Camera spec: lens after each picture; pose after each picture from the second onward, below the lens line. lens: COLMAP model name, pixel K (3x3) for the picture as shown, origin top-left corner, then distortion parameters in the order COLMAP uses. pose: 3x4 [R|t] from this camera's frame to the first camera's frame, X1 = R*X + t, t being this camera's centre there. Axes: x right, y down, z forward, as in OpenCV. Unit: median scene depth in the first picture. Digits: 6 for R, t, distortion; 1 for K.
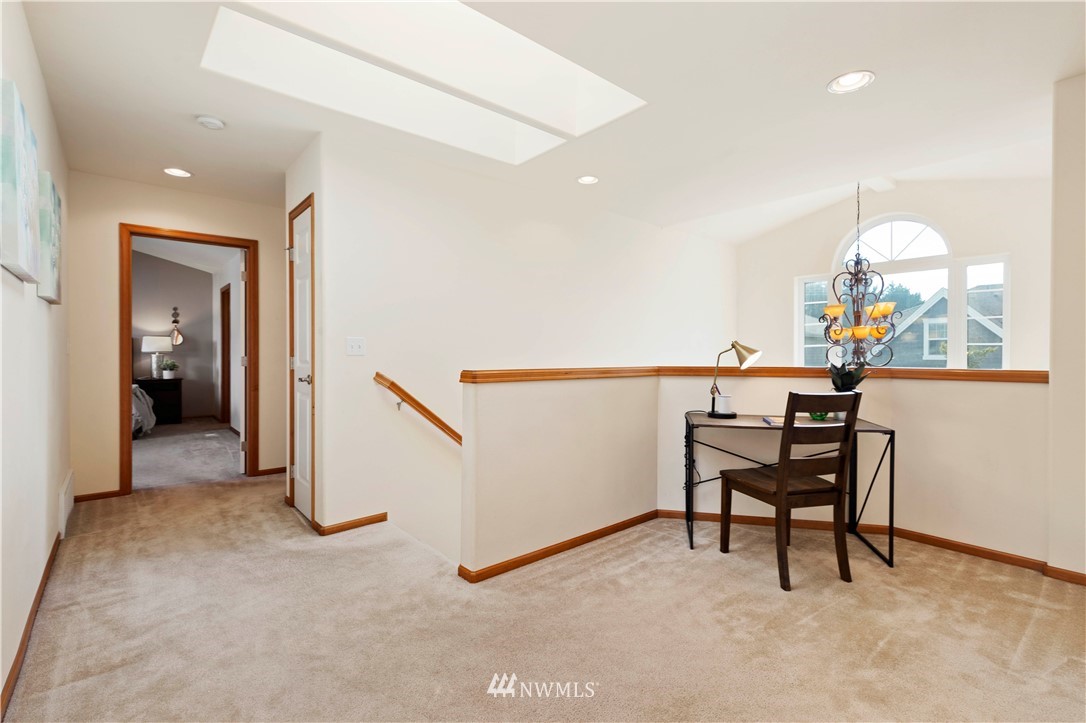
lens RADIAL K [[498.0, 0, 540.7], [0, 498.0, 357.2], [0, 0, 1]] dist [-0.001783, 0.000968]
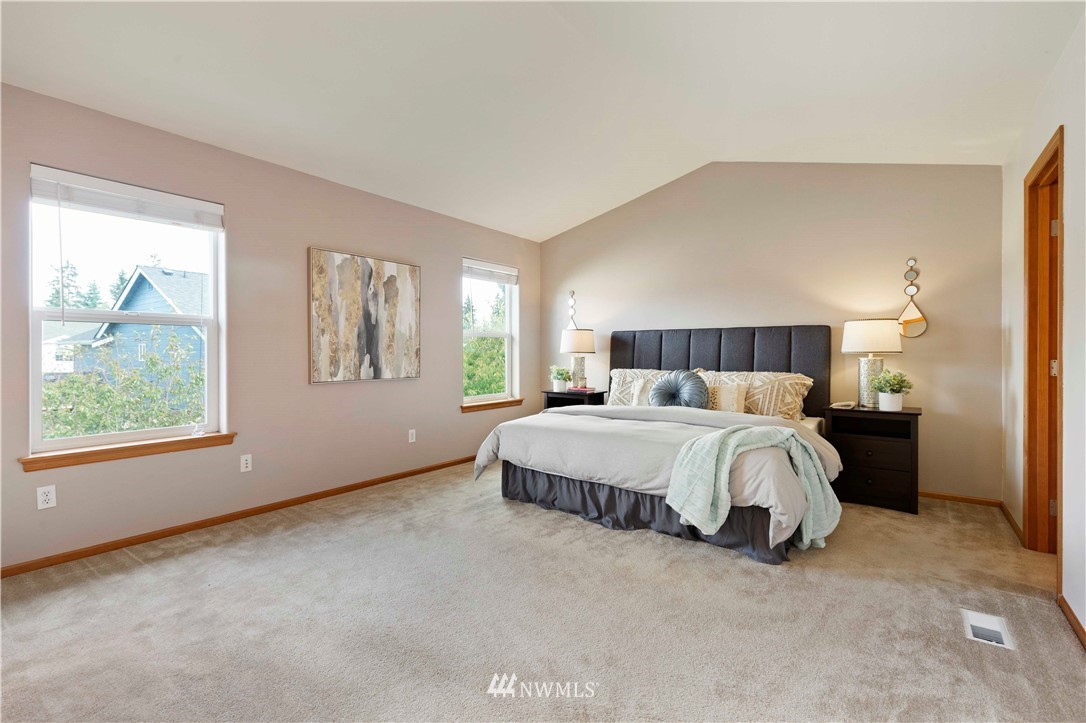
lens RADIAL K [[498.0, 0, 540.1], [0, 498.0, 360.5], [0, 0, 1]] dist [-0.001783, 0.000968]
pose [[0.237477, 0.006685, -0.971370, -0.378013], [-0.016088, 0.999866, 0.002948, 0.001108], [0.971260, 0.014928, 0.237553, 0.573870]]
